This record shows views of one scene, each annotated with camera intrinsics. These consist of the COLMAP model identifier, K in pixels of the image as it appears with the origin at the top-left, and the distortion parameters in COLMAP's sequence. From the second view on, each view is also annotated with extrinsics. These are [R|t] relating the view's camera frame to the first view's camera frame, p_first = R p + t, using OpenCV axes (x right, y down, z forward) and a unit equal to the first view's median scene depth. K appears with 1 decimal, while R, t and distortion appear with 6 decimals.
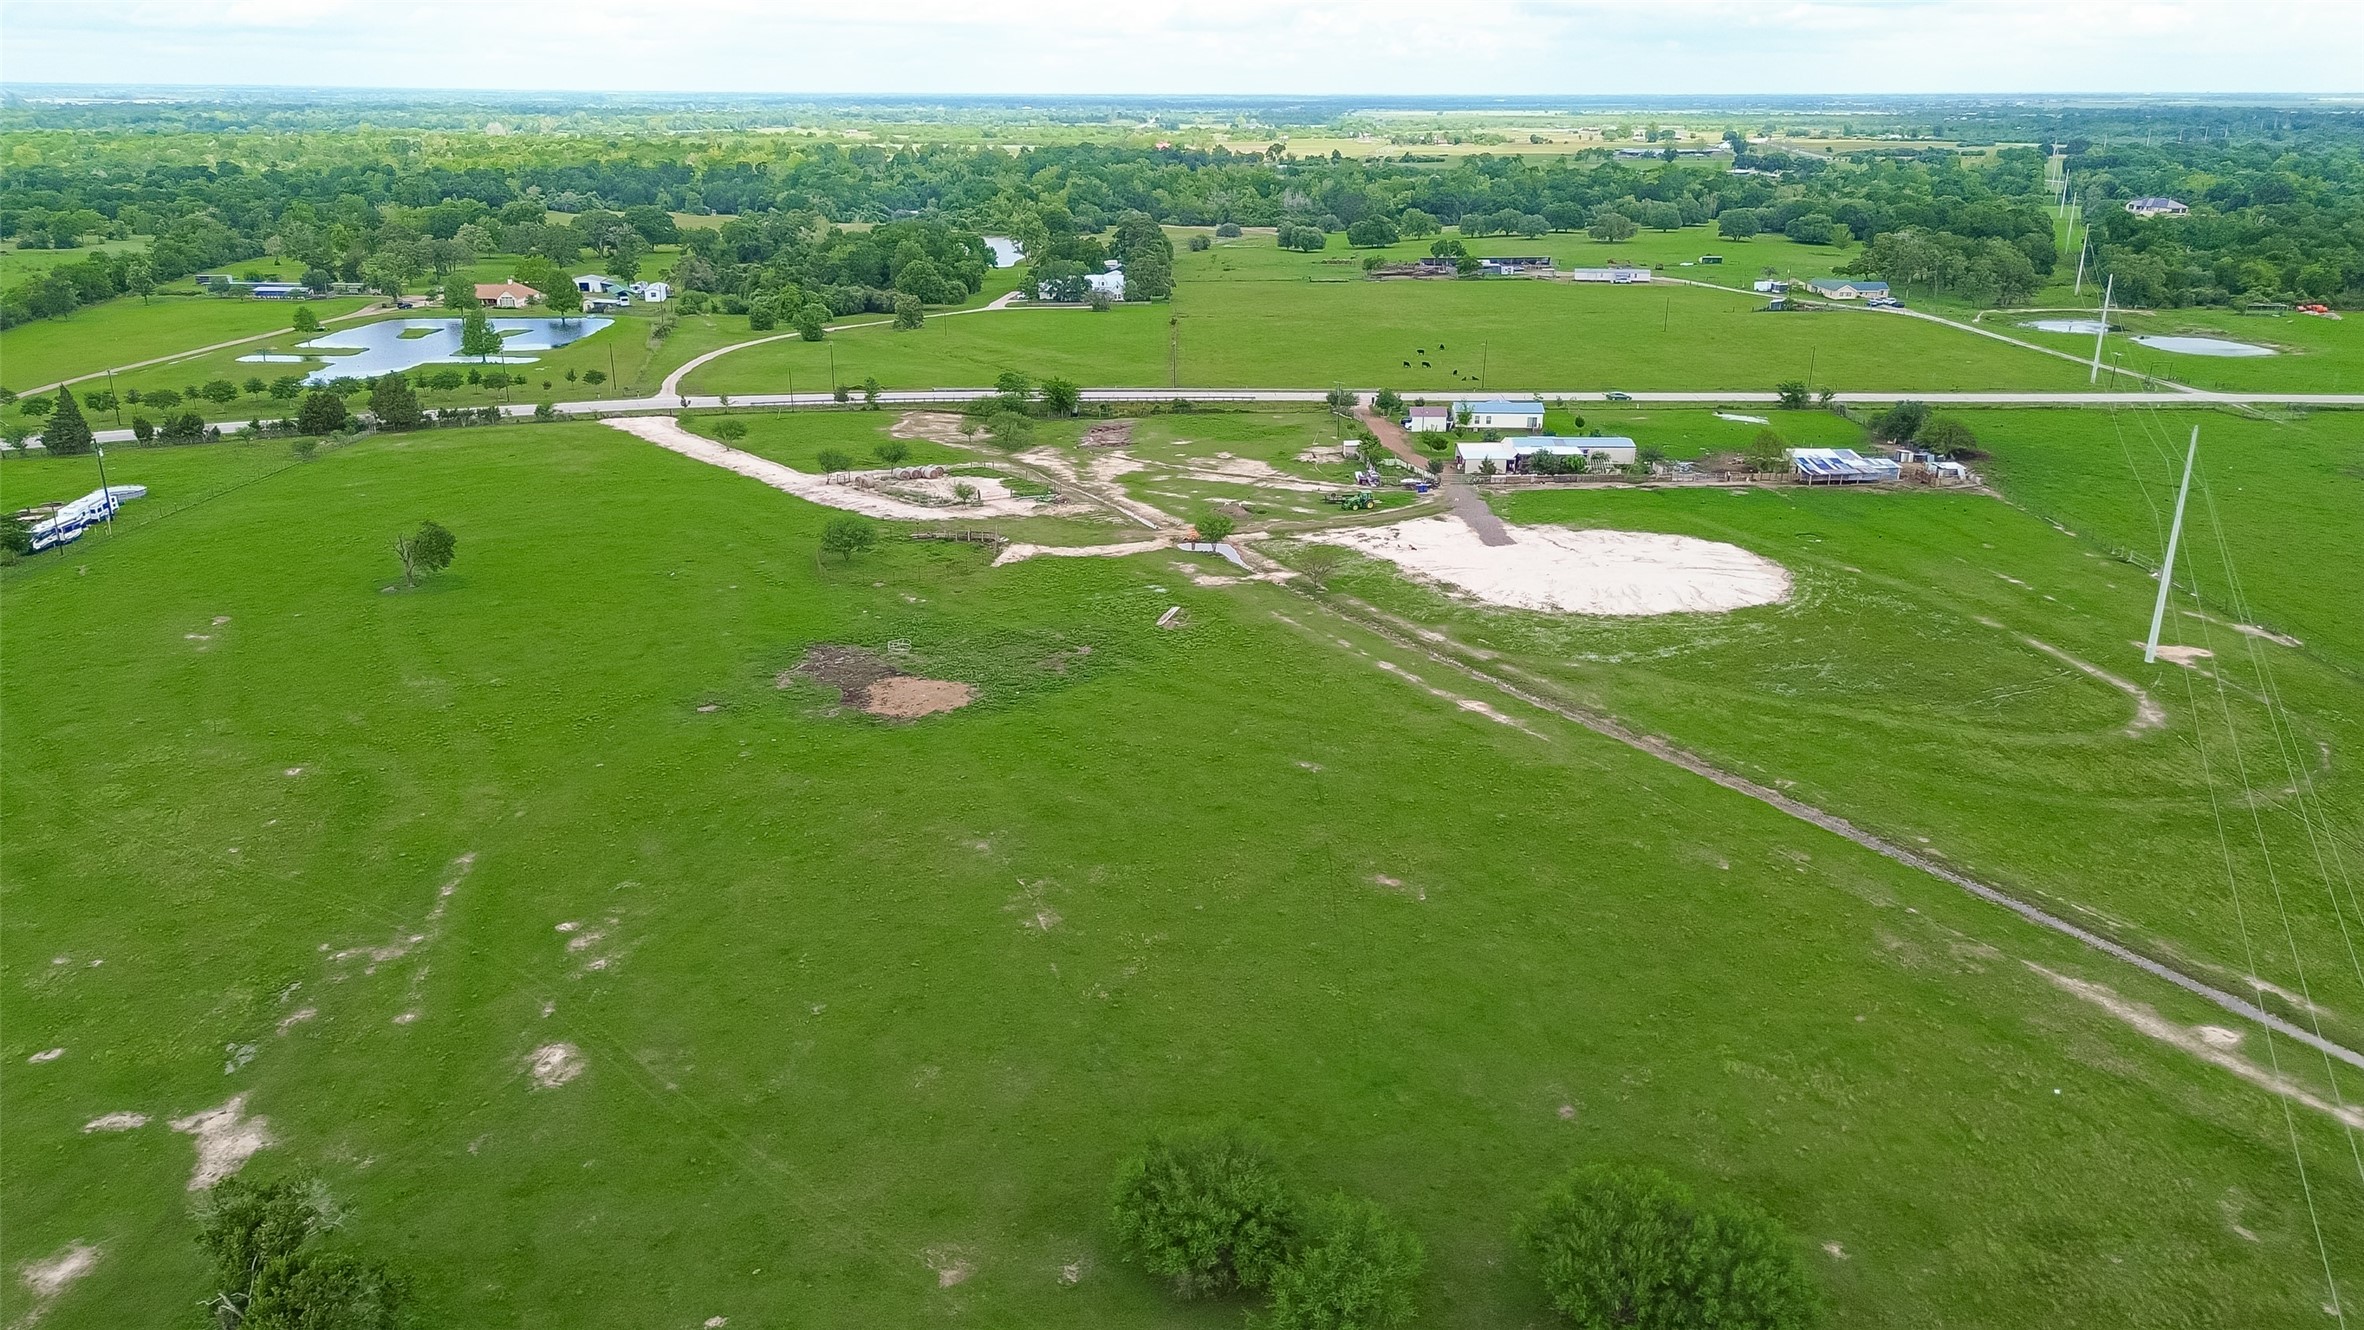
lens RADIAL K [[1661.6, 0, 1190.0], [0, 1661.6, 658.0], [0, 0, 1]] dist [0.075260, -0.070851]
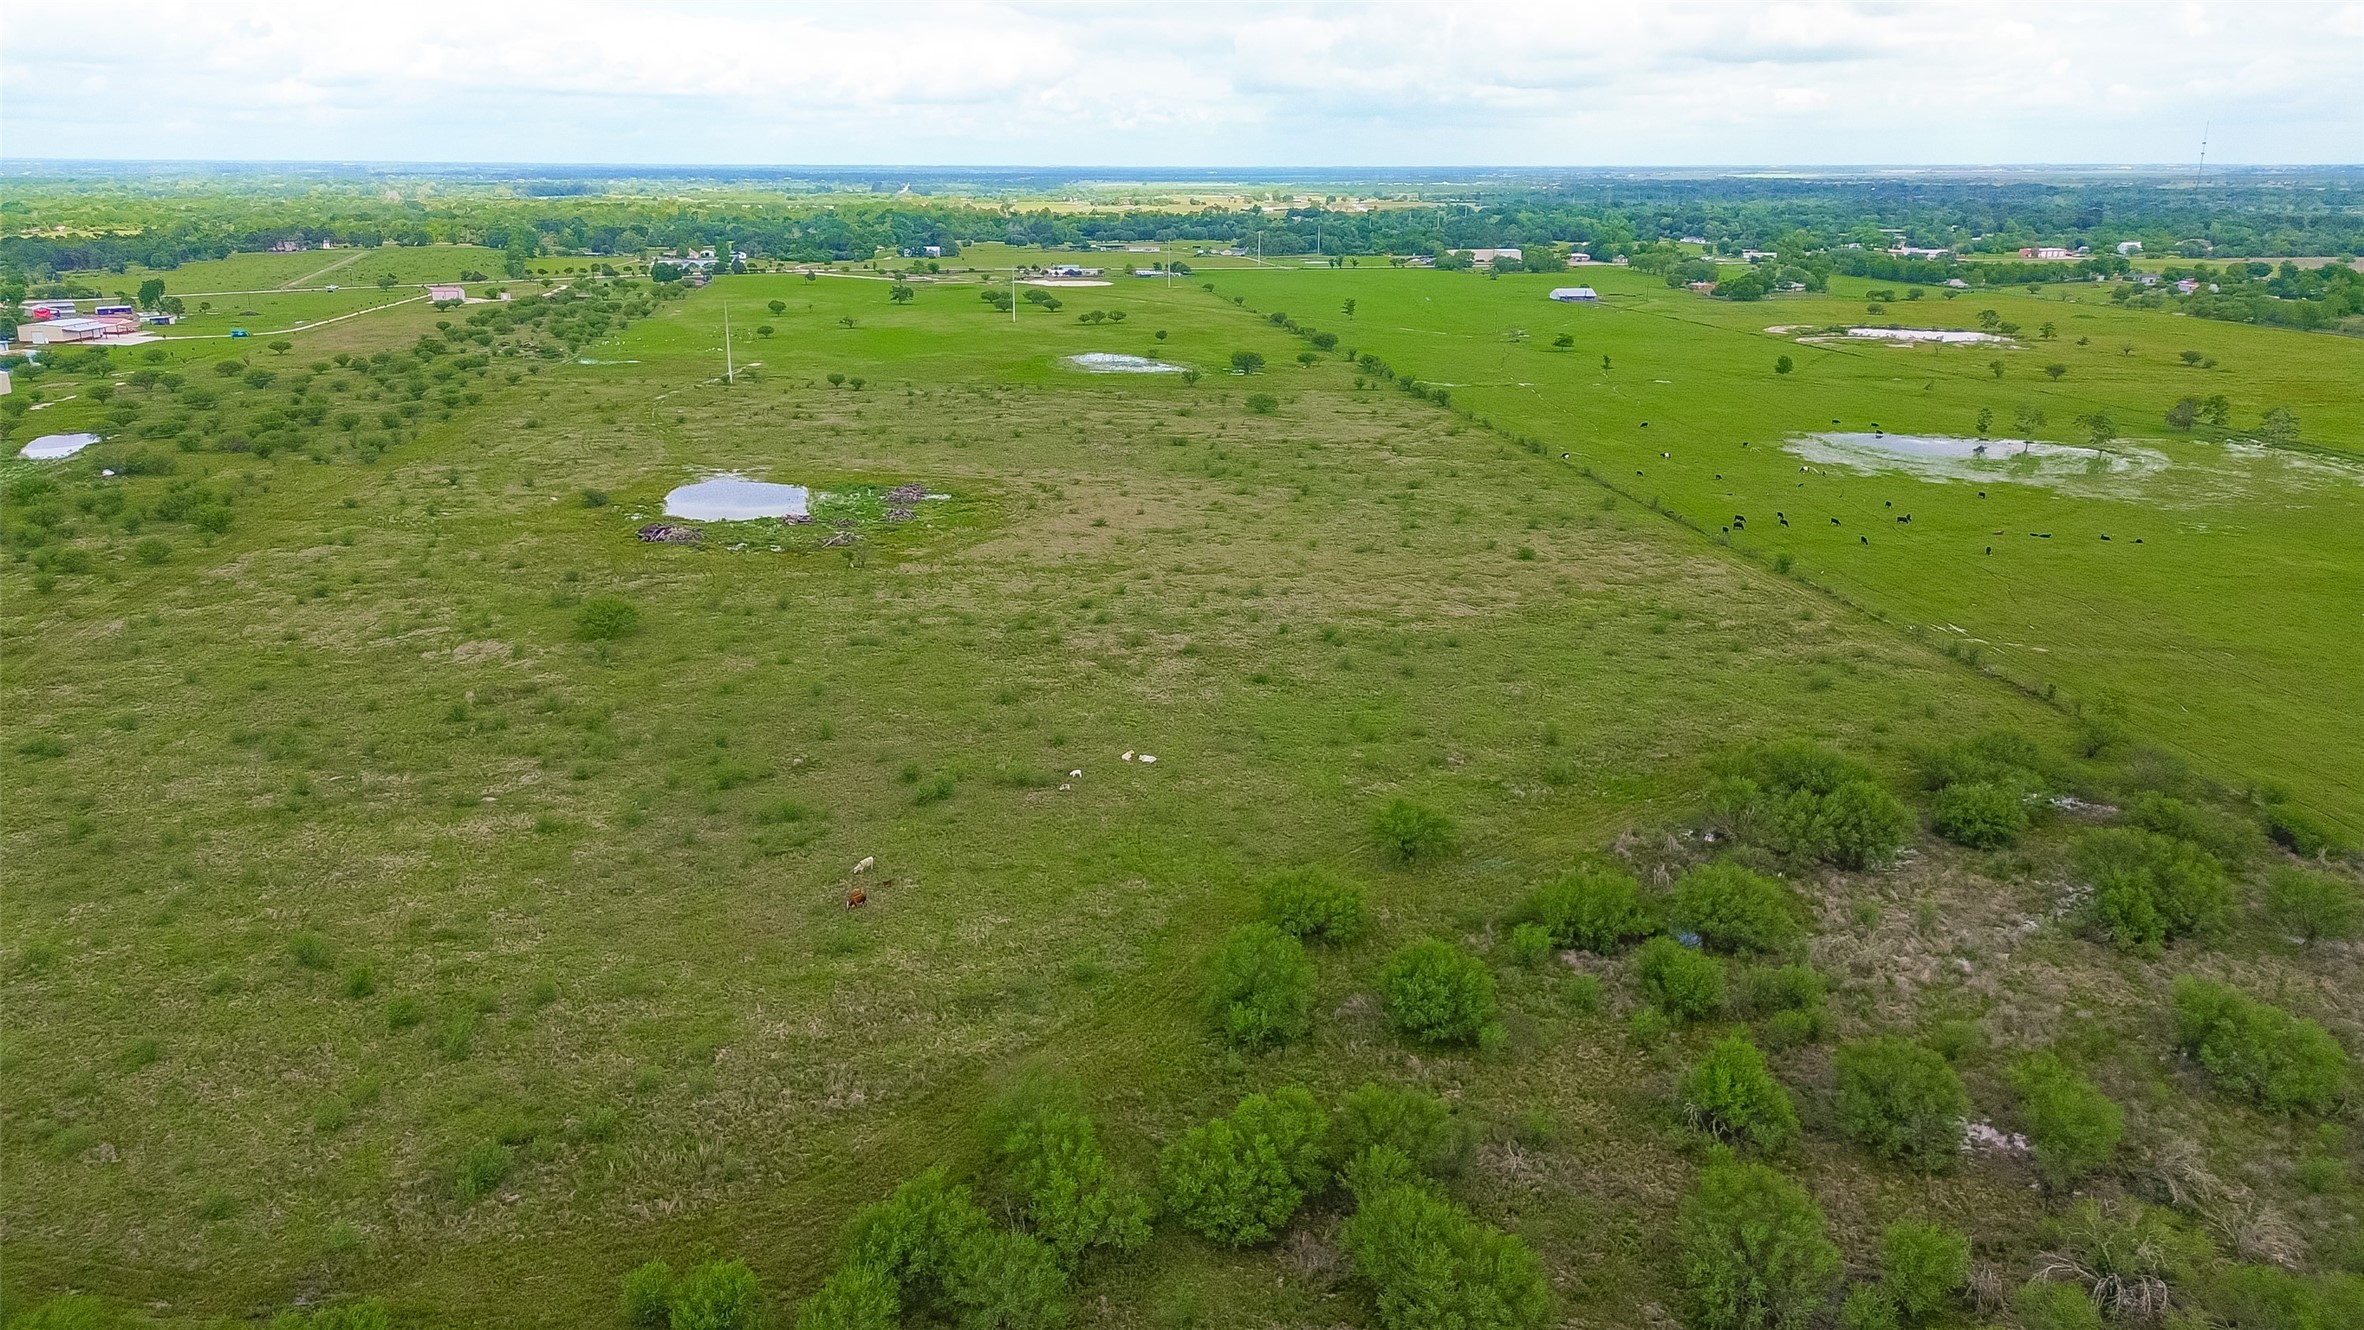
lens RADIAL K [[1661.6, 0, 1186.7], [0, 1661.6, 660.5], [0, 0, 1]] dist [0.075260, -0.070851]
pose [[0.988867, -0.043729, 0.142231, -0.057493], [0.048957, 0.998240, -0.033464, 0.486804], [-0.140518, 0.040055, 0.989268, -1.483553]]
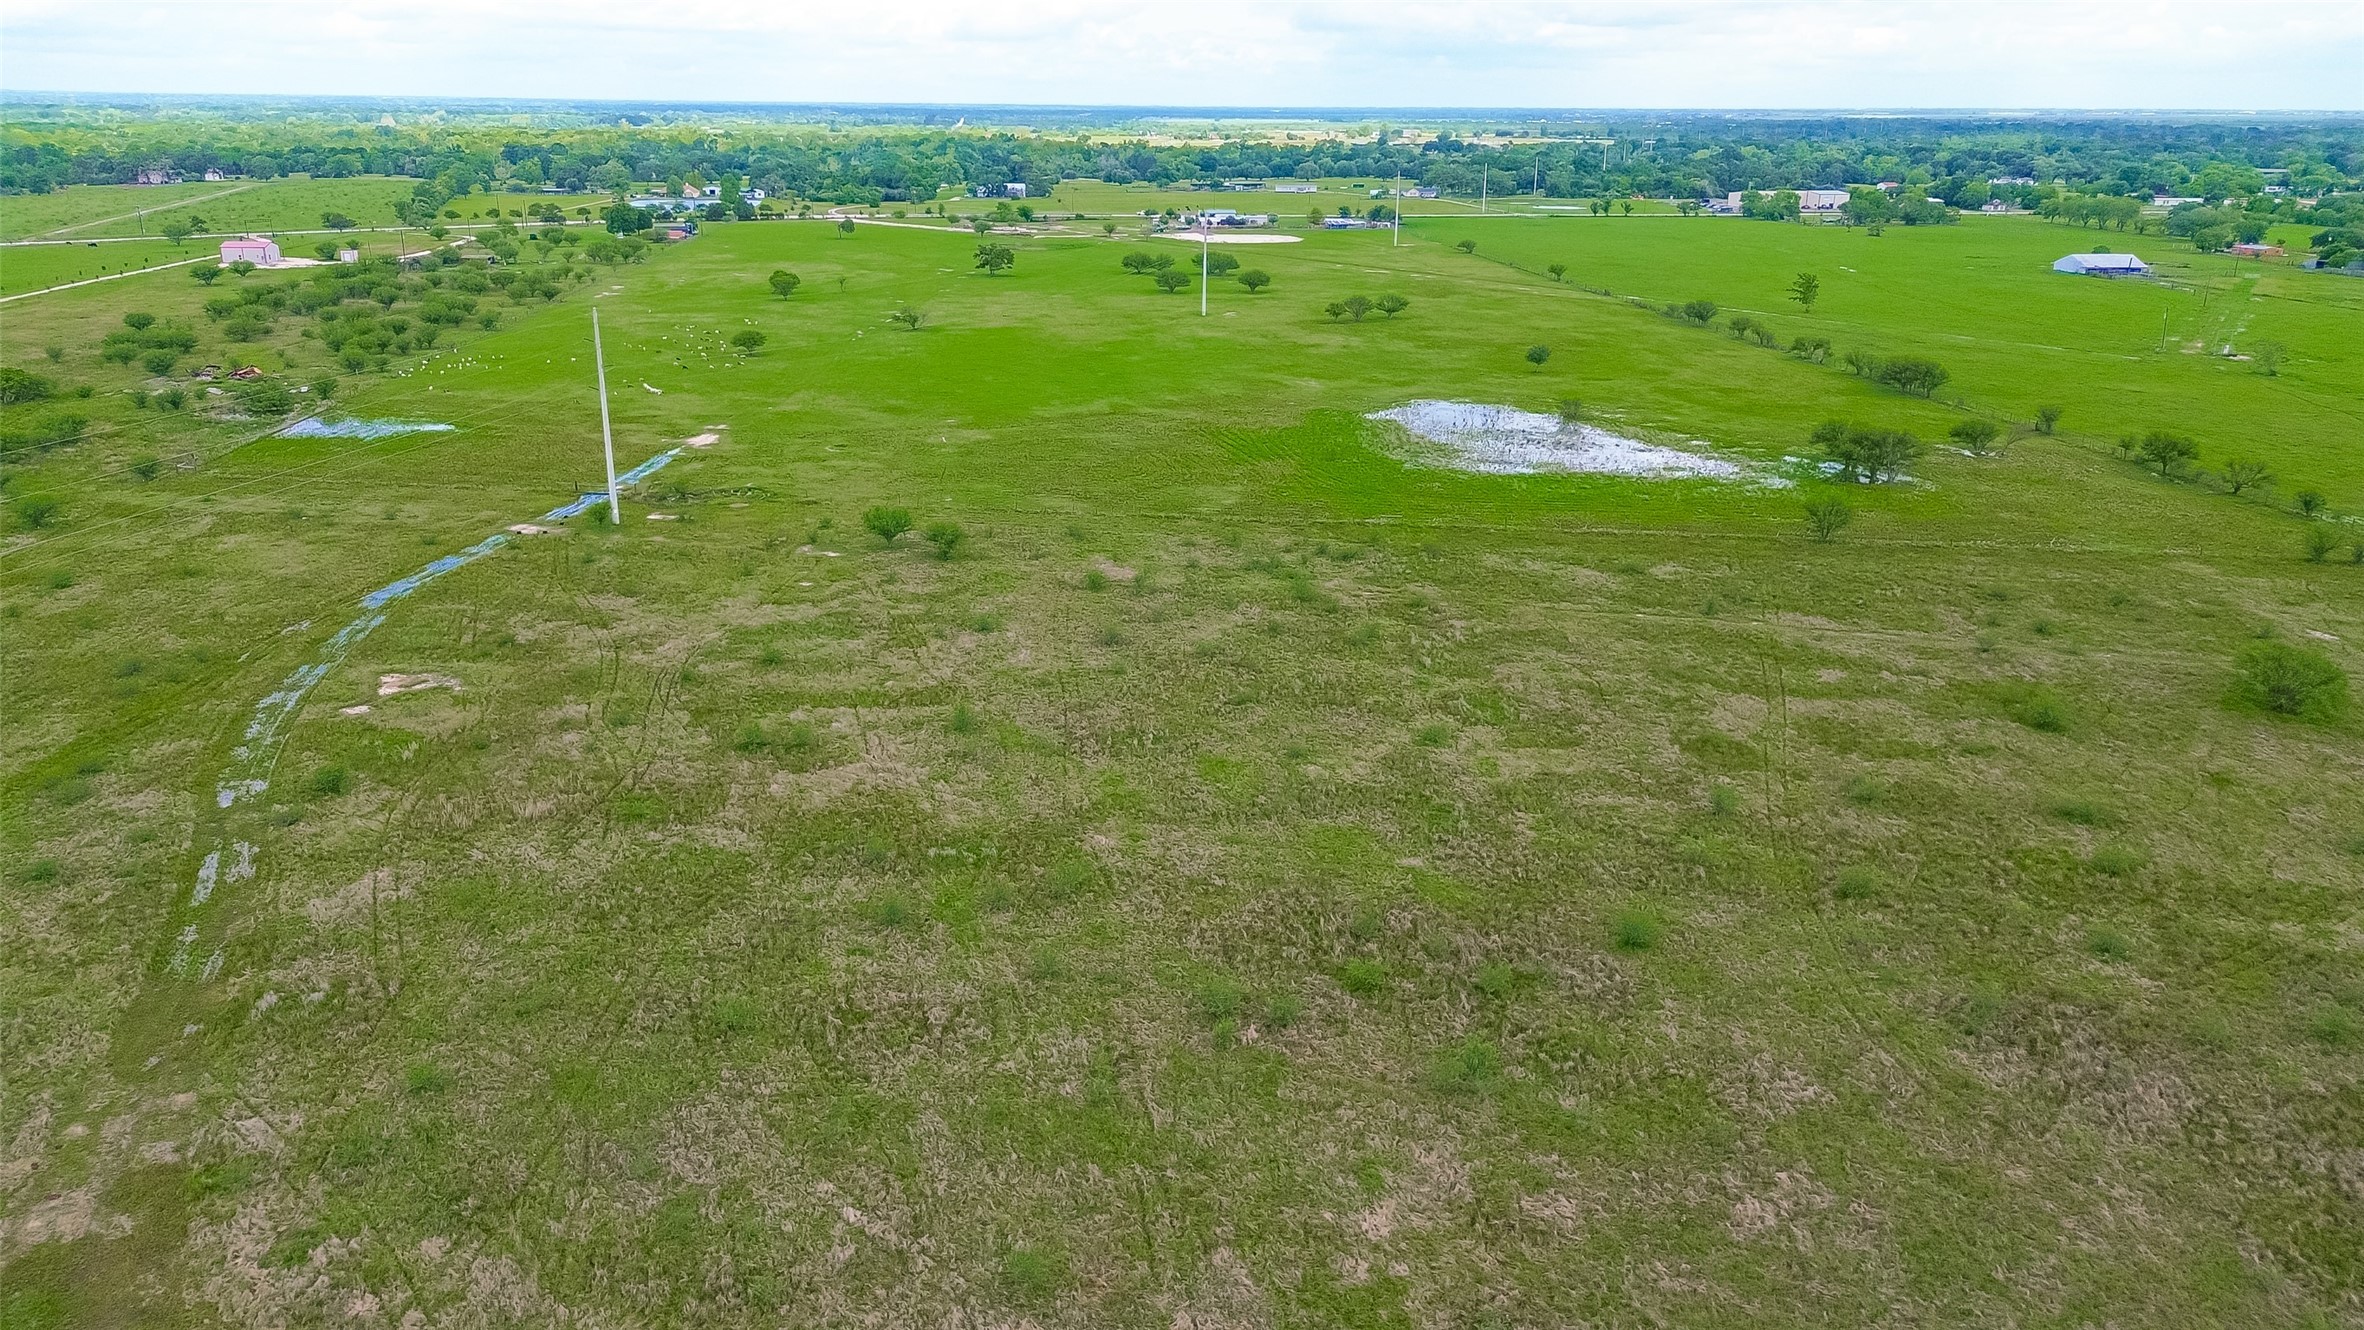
lens RADIAL K [[1661.6, 0, 1189.5], [0, 1661.6, 666.6], [0, 0, 1]] dist [0.075260, -0.070851]
pose [[0.992601, -0.034245, 0.116493, -0.093950], [0.034424, 0.999407, 0.000475, 0.304135], [-0.116440, 0.003538, 0.993191, -0.831495]]
